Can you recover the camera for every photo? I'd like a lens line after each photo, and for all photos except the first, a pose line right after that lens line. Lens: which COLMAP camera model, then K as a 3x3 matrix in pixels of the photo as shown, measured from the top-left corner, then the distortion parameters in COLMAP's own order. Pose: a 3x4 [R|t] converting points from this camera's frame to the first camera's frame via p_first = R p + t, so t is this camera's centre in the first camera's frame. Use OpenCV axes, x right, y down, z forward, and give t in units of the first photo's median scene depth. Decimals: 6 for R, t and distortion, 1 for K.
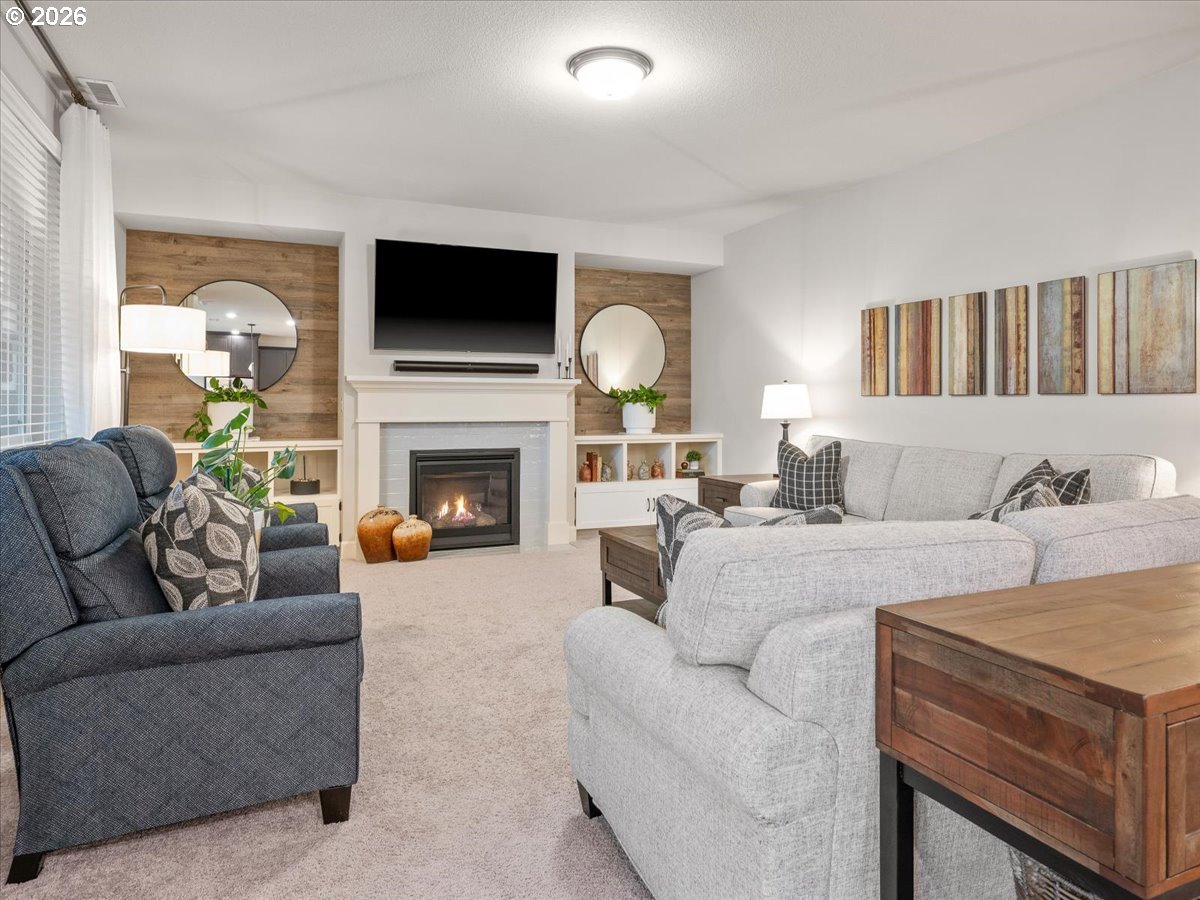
lens RADIAL K [[777.4, 0, 600.0], [0, 777.4, 450.0], [0, 0, 1]] dist [-0.002206, -0.001088]
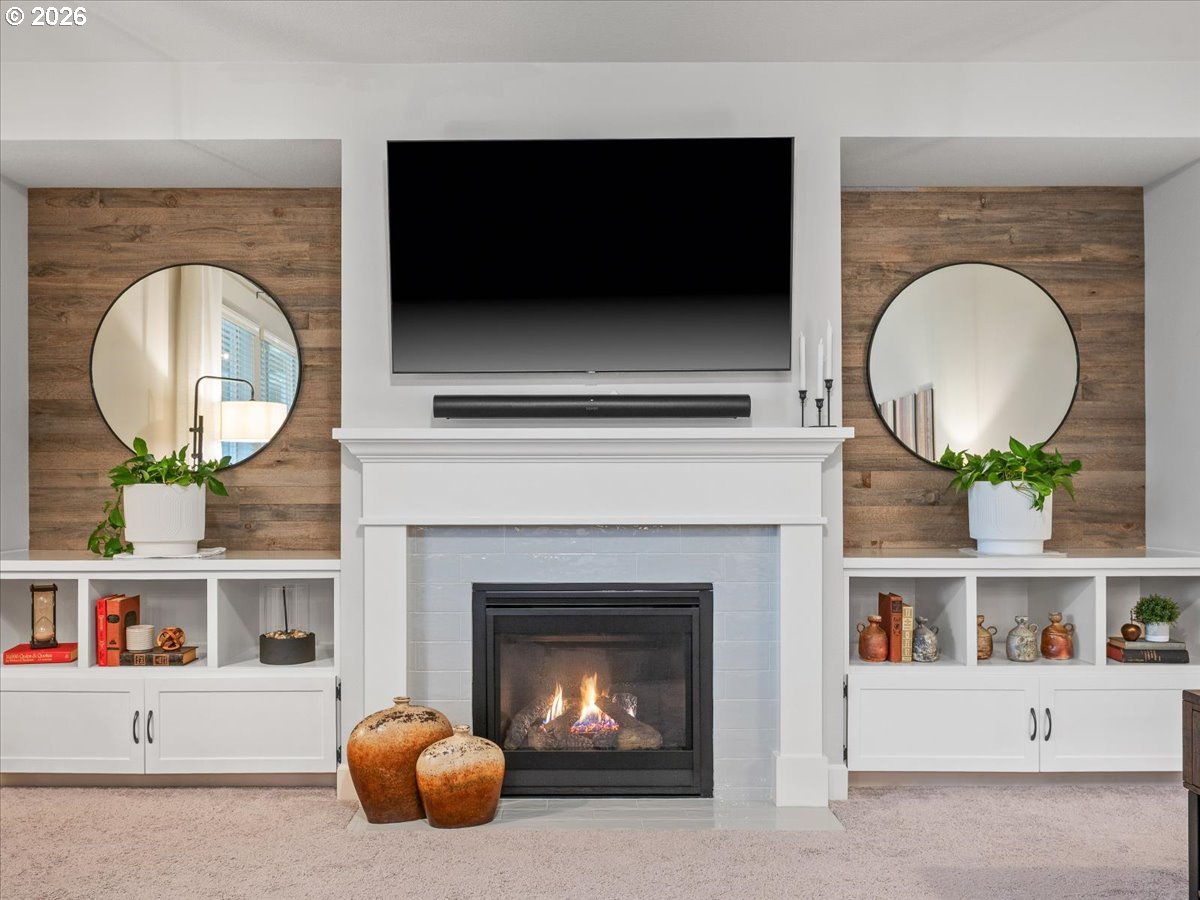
lens RADIAL K [[891.3, 0, 600.0], [0, 891.3, 490.5], [0, 0, 1]] dist [-0.002364, -0.000155]
pose [[0.915425, -0.000300, -0.402489, 0.044742], [-0.020023, 0.998728, -0.046286, -0.030636], [0.401991, 0.050431, 0.914254, 0.492667]]
